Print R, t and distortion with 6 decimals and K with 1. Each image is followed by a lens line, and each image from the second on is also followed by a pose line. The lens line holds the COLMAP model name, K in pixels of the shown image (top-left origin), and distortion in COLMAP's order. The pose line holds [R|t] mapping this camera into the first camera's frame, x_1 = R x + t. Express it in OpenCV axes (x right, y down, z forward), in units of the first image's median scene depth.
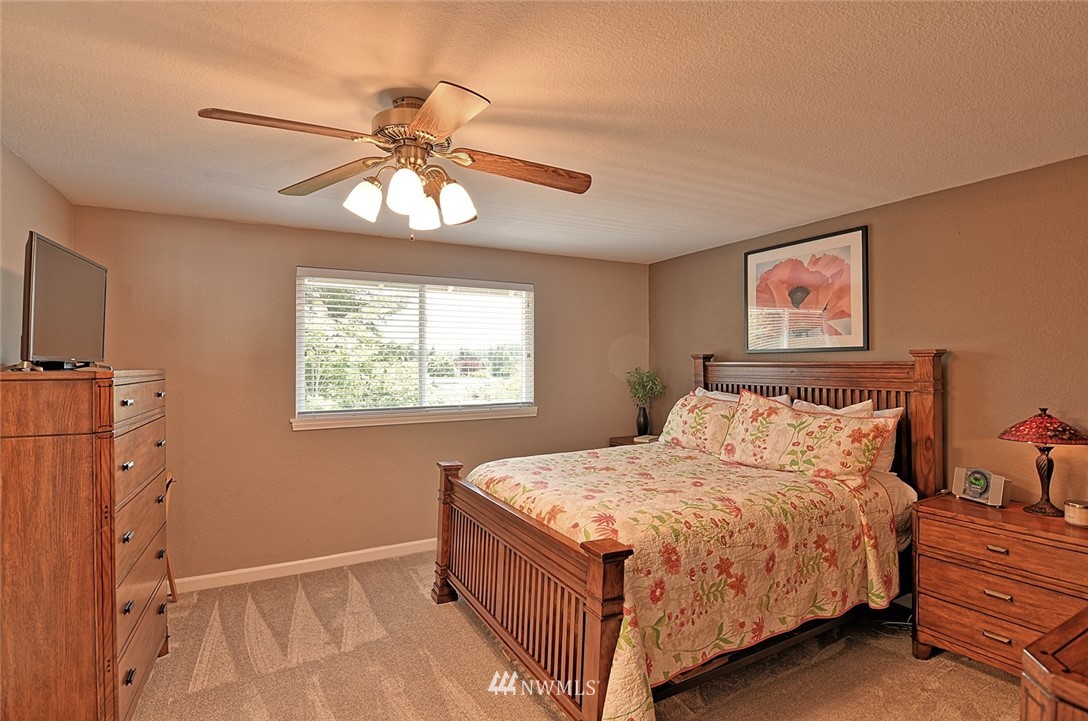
lens RADIAL K [[528.8, 0, 542.2], [0, 528.8, 362.4], [0, 0, 1]] dist [-0.012407, -0.007275]
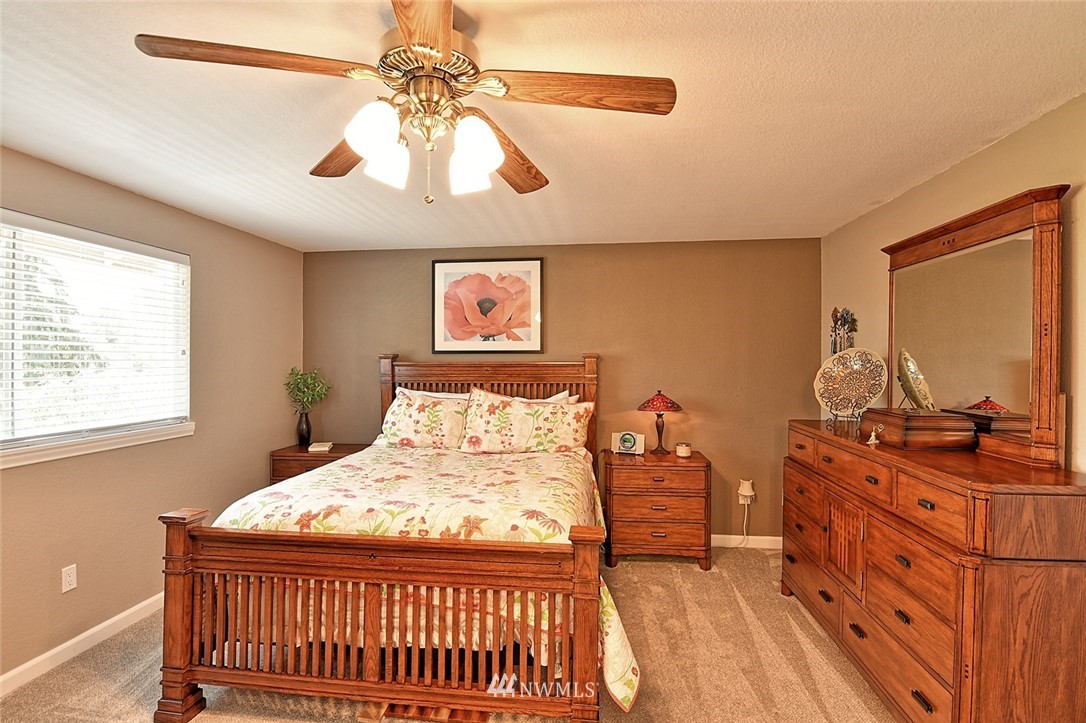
lens RADIAL K [[527.8, 0, 538.8], [0, 527.8, 357.1], [0, 0, 1]] dist [-0.012407, -0.007275]
pose [[0.577162, 0.007630, 0.816594, -0.466394], [-0.001978, 0.999966, -0.007945, -0.002658], [-0.816627, 0.002970, 0.577158, 0.251124]]
